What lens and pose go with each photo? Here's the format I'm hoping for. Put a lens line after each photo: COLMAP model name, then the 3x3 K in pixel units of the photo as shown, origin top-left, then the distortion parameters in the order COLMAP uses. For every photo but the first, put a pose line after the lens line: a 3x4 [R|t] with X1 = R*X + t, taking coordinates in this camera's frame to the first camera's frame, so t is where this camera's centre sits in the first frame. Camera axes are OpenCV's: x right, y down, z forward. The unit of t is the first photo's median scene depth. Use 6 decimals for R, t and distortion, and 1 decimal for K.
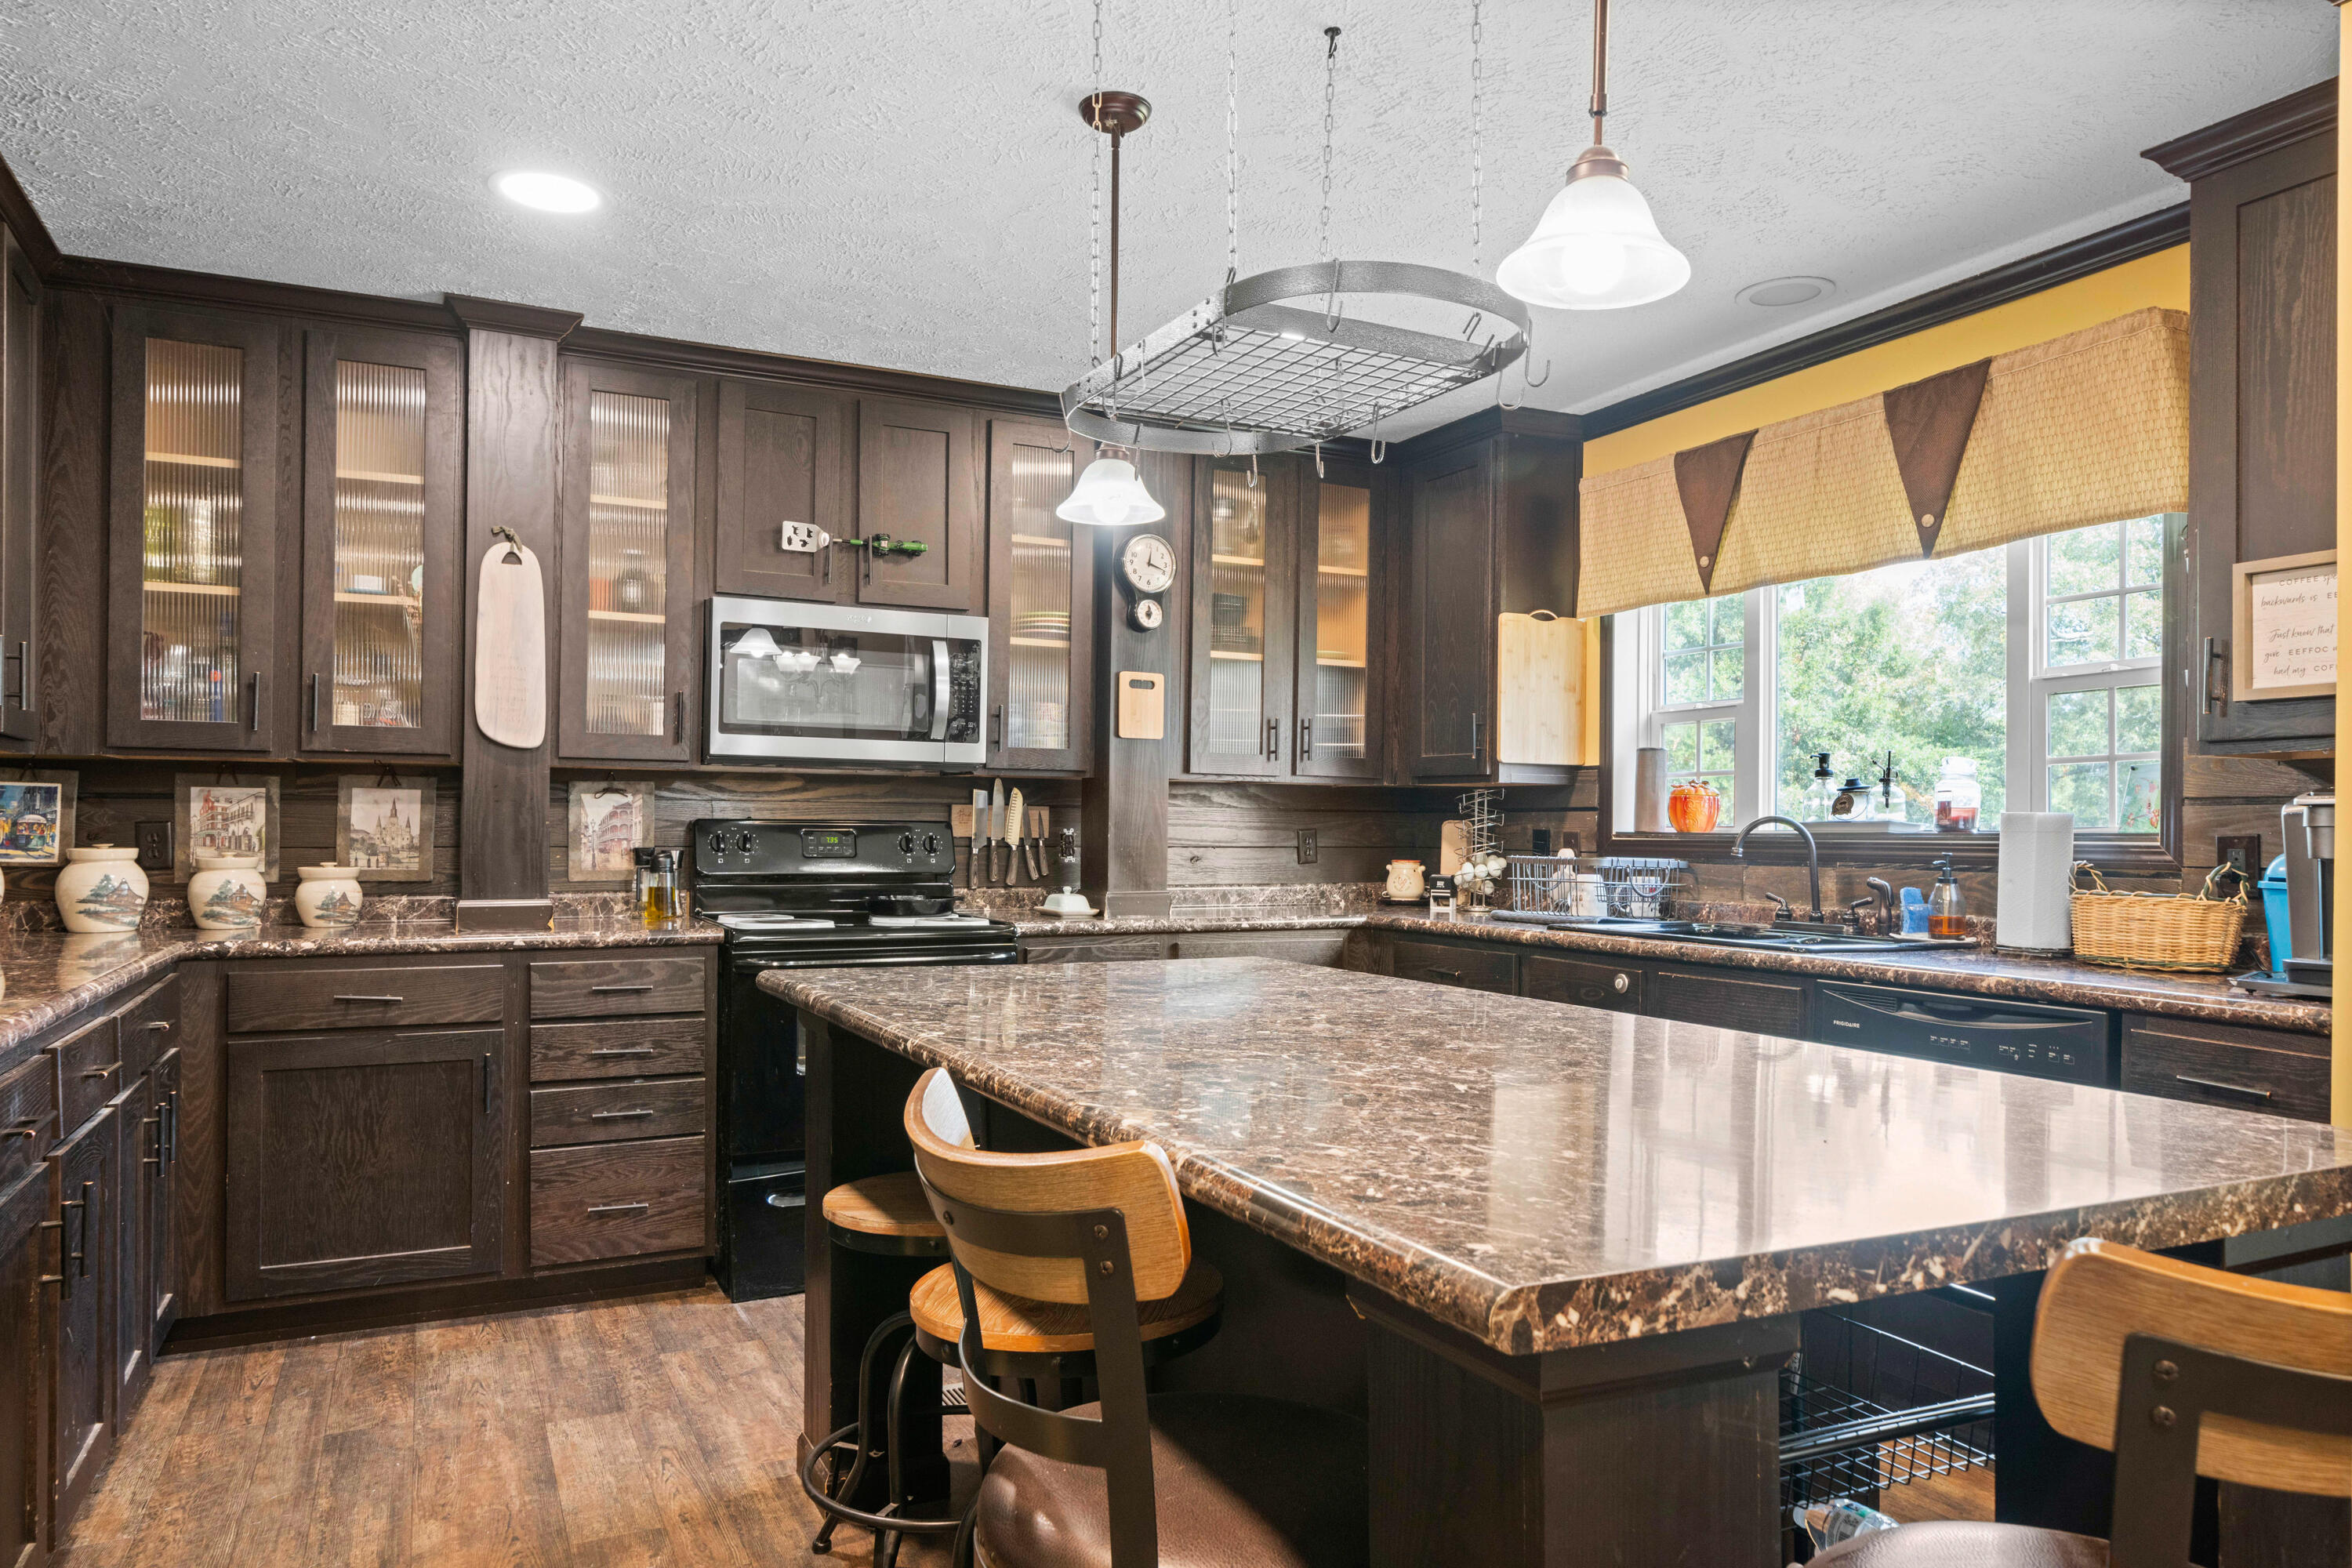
lens RADIAL K [[1528.6, 0, 1144.9], [0, 1528.6, 809.3], [0, 0, 1]] dist [0.000990, 0.001708]
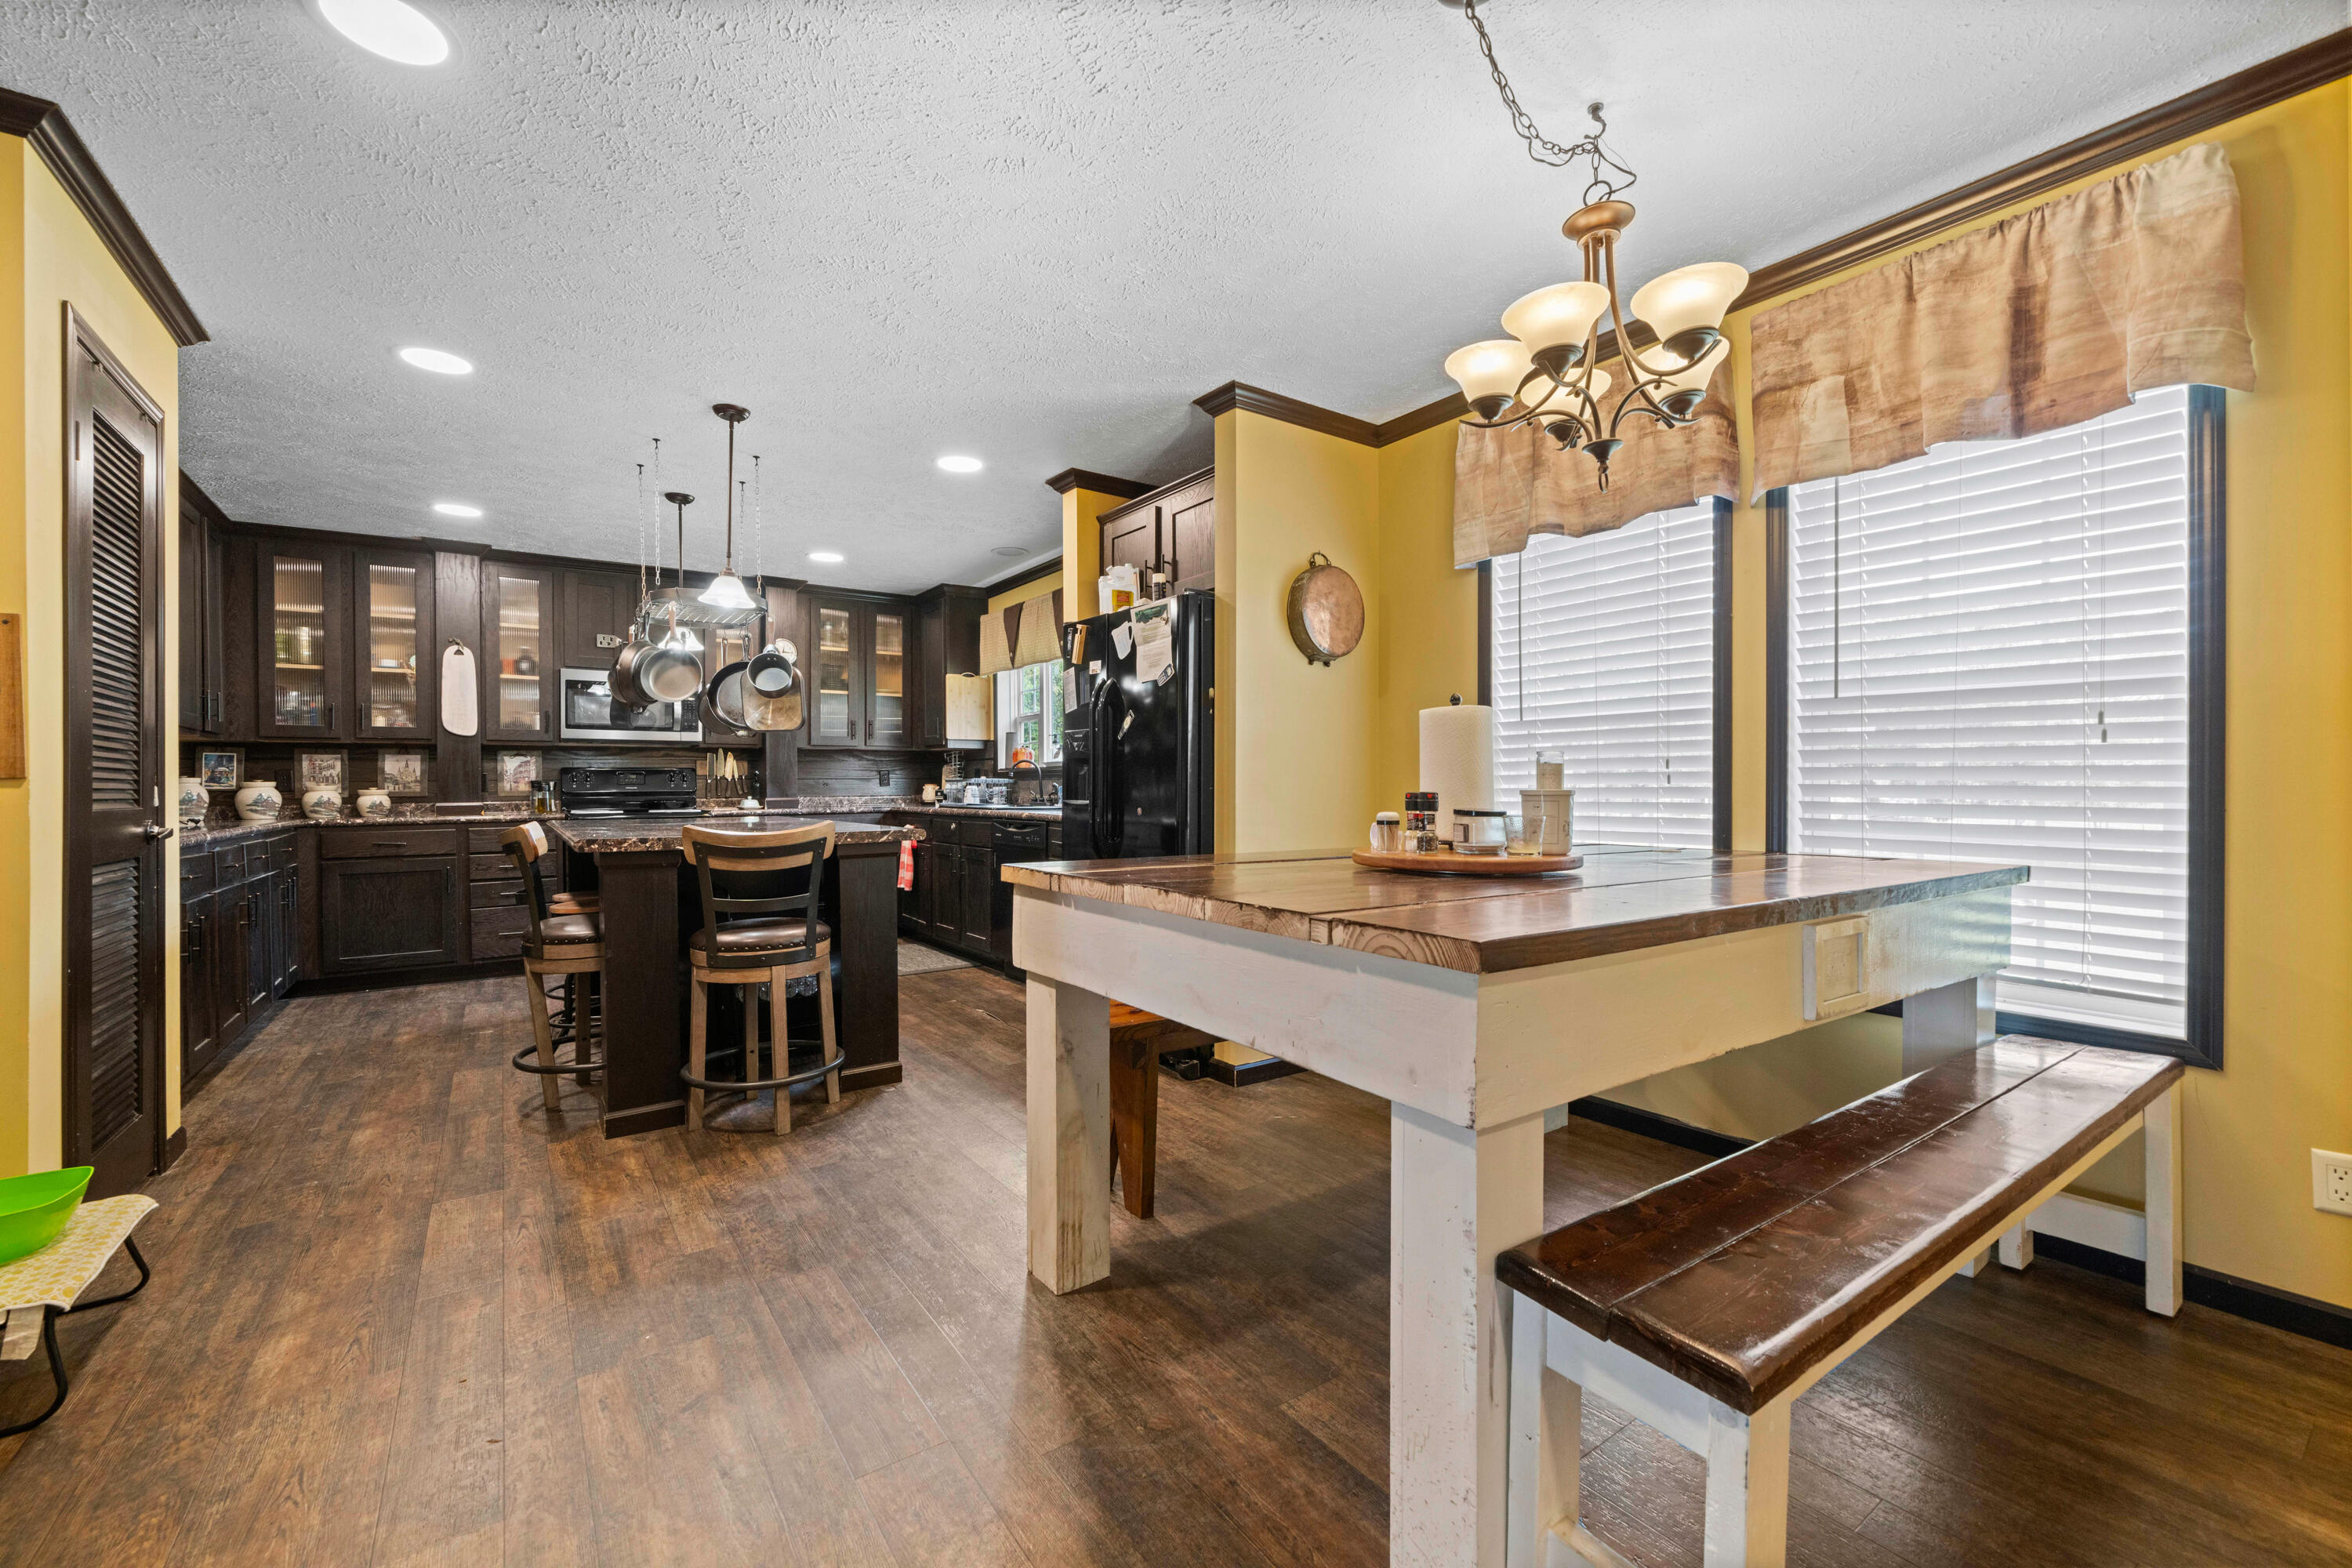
lens RADIAL K [[972.5, 0, 1176.0], [0, 972.5, 784.0], [0, 0, 1]] dist [-0.001343, -0.000036]
pose [[0.986624, -0.015565, 0.162266, 0.400190], [0.013512, 0.999814, 0.013751, 0.026122], [-0.162450, -0.011374, 0.986651, -0.601046]]
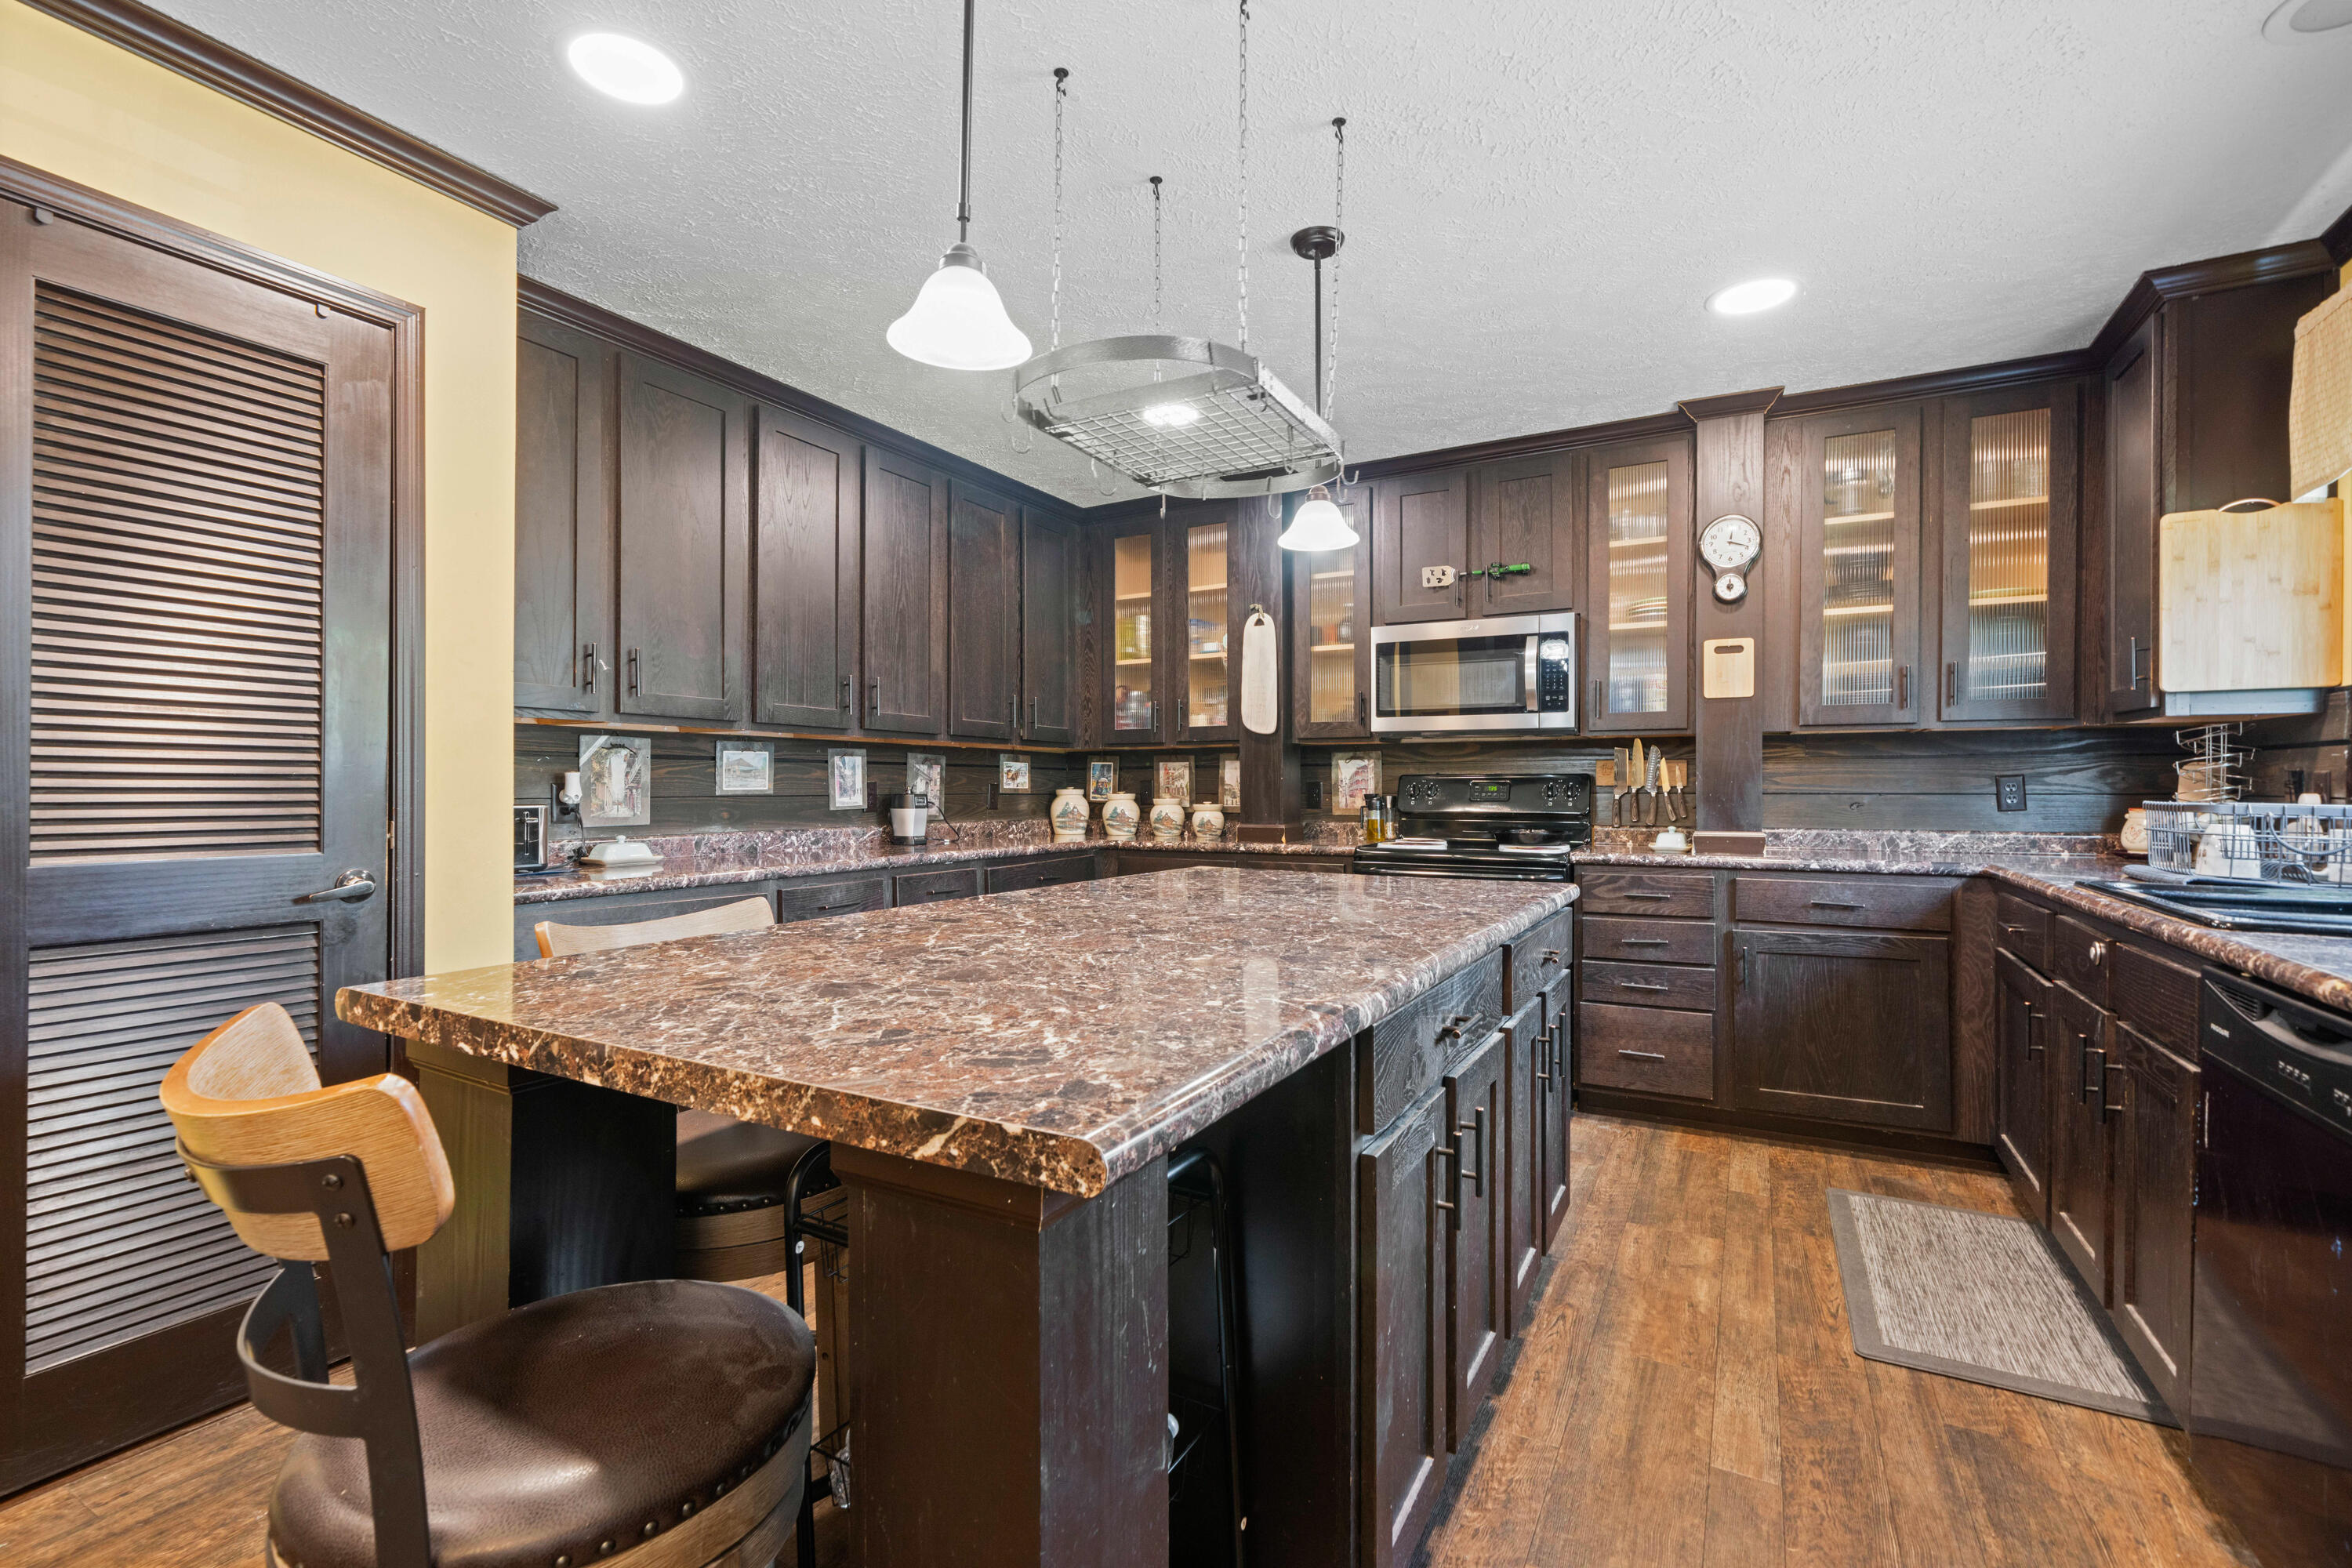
lens RADIAL K [[1036.0, 0, 1176.0], [0, 1036.0, 784.0], [0, 0, 1]] dist [0.001156, -0.000056]
pose [[0.574289, -0.010841, -0.818581, 0.466983], [0.015232, 0.999881, -0.002556, 0.016415], [0.818511, -0.011001, 0.574385, 0.264688]]
